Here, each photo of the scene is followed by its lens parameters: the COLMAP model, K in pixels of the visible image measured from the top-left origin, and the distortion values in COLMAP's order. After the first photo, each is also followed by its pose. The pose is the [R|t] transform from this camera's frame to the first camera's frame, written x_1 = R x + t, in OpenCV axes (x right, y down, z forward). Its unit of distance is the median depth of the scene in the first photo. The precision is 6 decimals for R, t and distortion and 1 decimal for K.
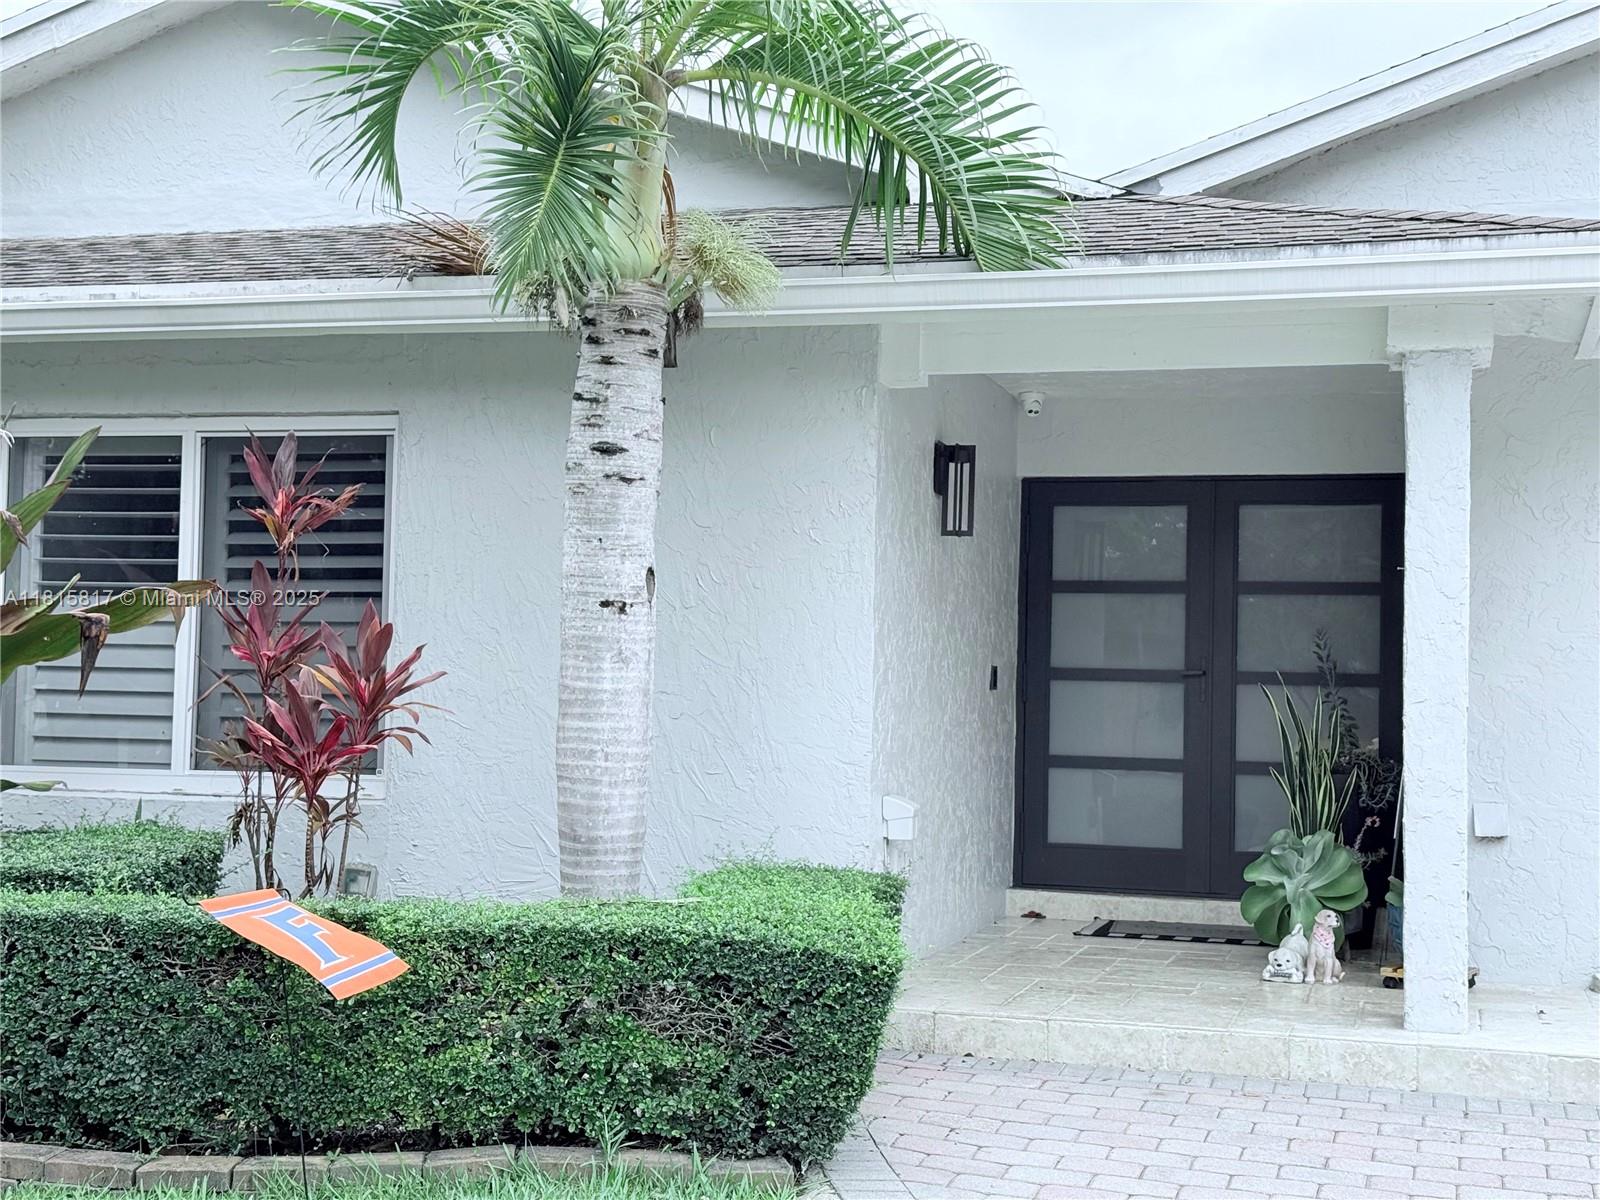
lens RADIAL K [[2253.0, 0, 800.0], [0, 2253.0, 600.0], [0, 0, 1]] dist [0.133763, 0.016791]
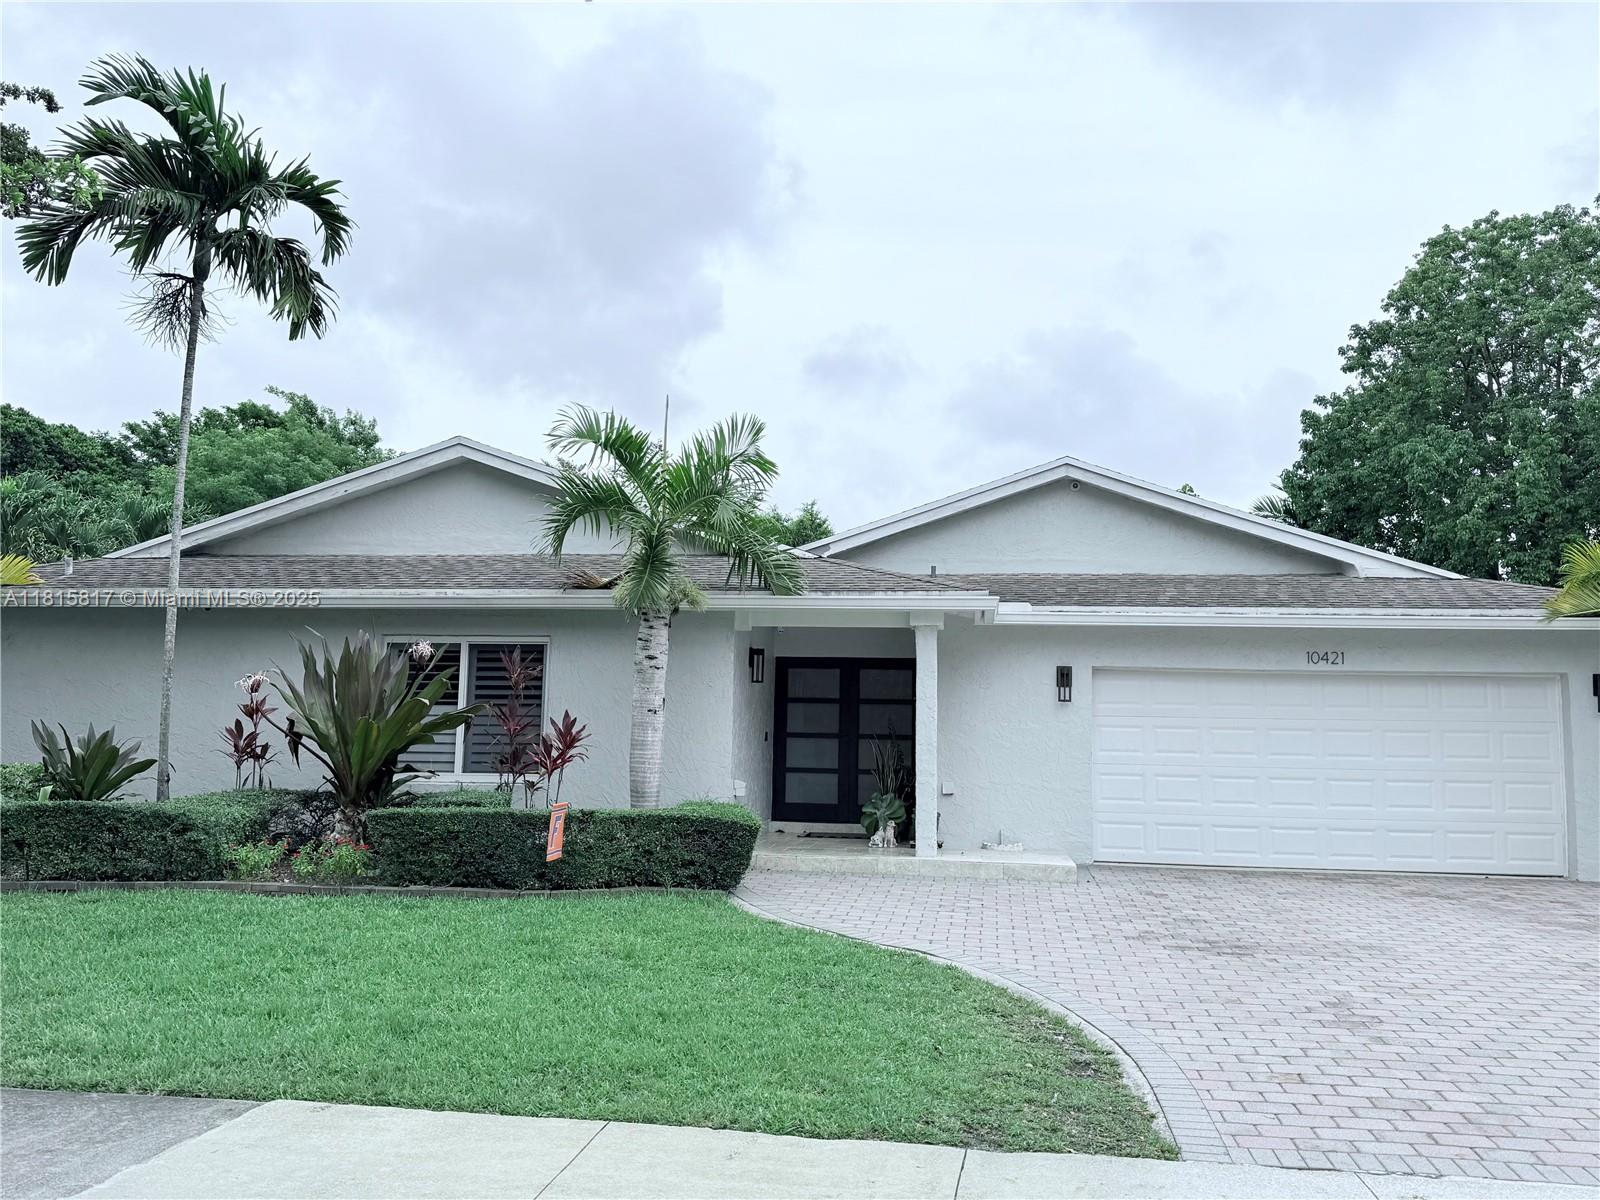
lens RADIAL K [[1176.2, 0, 800.0], [0, 1176.2, 600.0], [0, 0, 1]] dist [0.096812, 0.000125]
pose [[0.989361, 0.016733, 0.144516, -0.098645], [-0.004924, 0.996646, -0.081683, -0.014644], [-0.145398, 0.080102, 0.986125, -0.460421]]
